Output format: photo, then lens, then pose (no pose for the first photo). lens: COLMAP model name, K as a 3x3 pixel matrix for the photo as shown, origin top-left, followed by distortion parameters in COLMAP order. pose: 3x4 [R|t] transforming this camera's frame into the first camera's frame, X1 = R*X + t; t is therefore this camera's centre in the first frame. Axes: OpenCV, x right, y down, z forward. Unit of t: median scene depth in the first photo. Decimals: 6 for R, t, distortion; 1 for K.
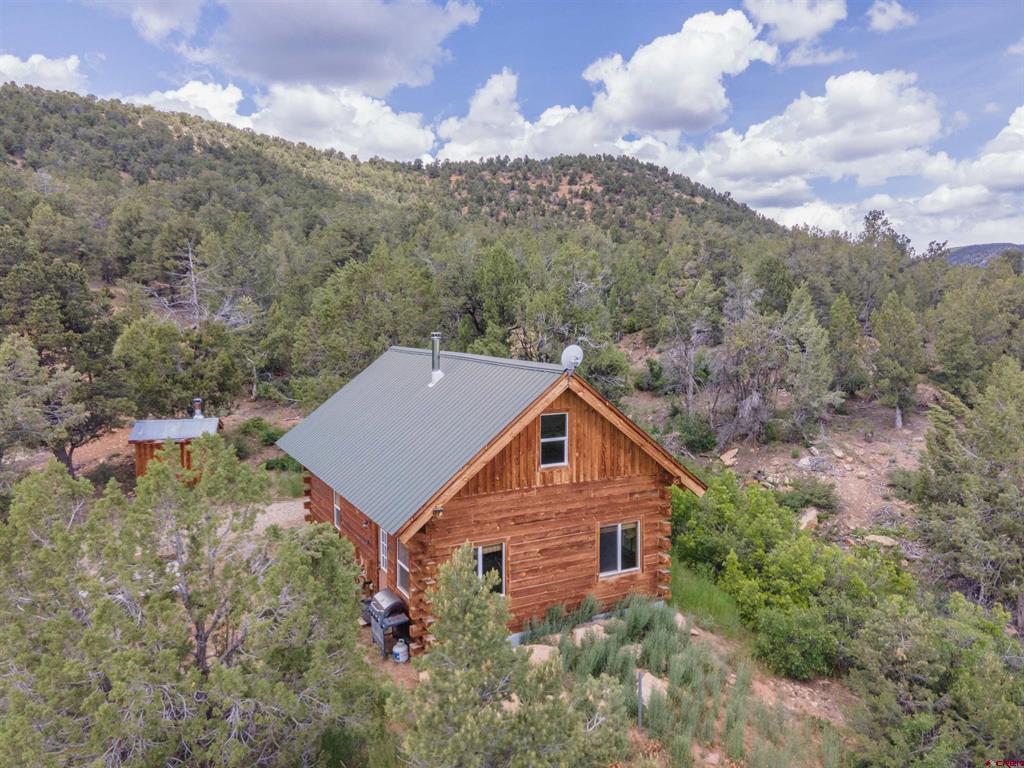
lens RADIAL K [[733.5, 0, 488.0], [0, 733.5, 387.0], [0, 0, 1]] dist [0.062549, -0.002497]
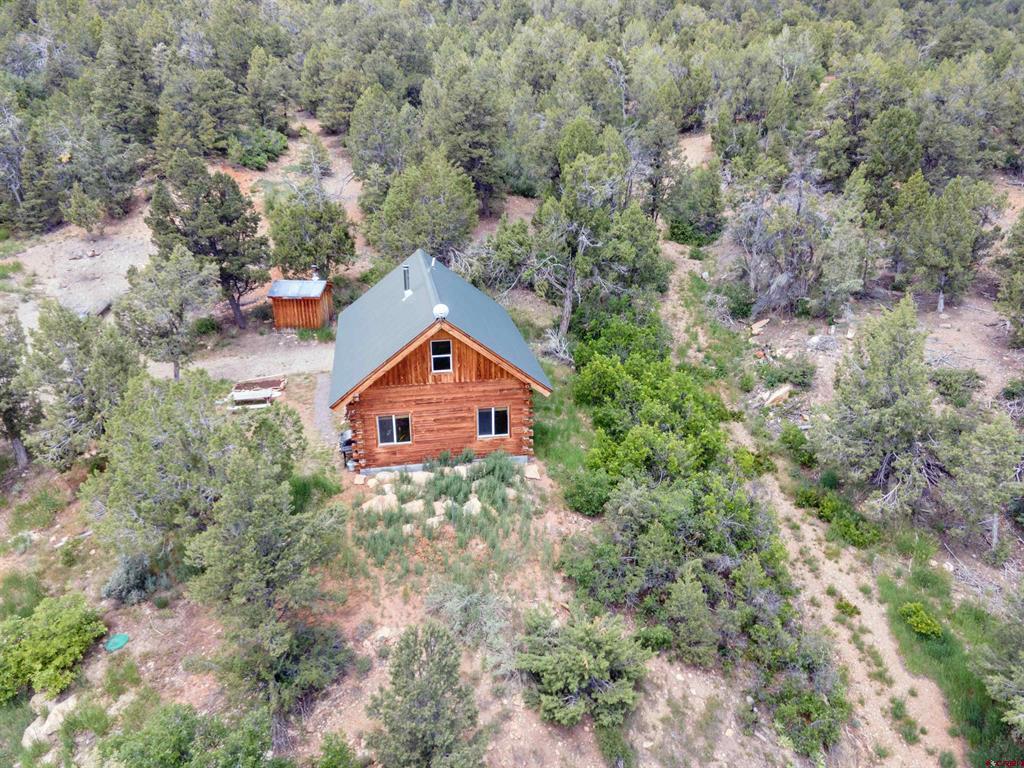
lens RADIAL K [[733.5, 0, 488.0], [0, 733.5, 387.0], [0, 0, 1]] dist [0.062549, -0.002497]
pose [[0.947022, 0.116681, -0.299223, 0.650234], [-0.023327, 0.954201, 0.298257, -0.332467], [0.320320, -0.275476, 0.906371, -0.423599]]
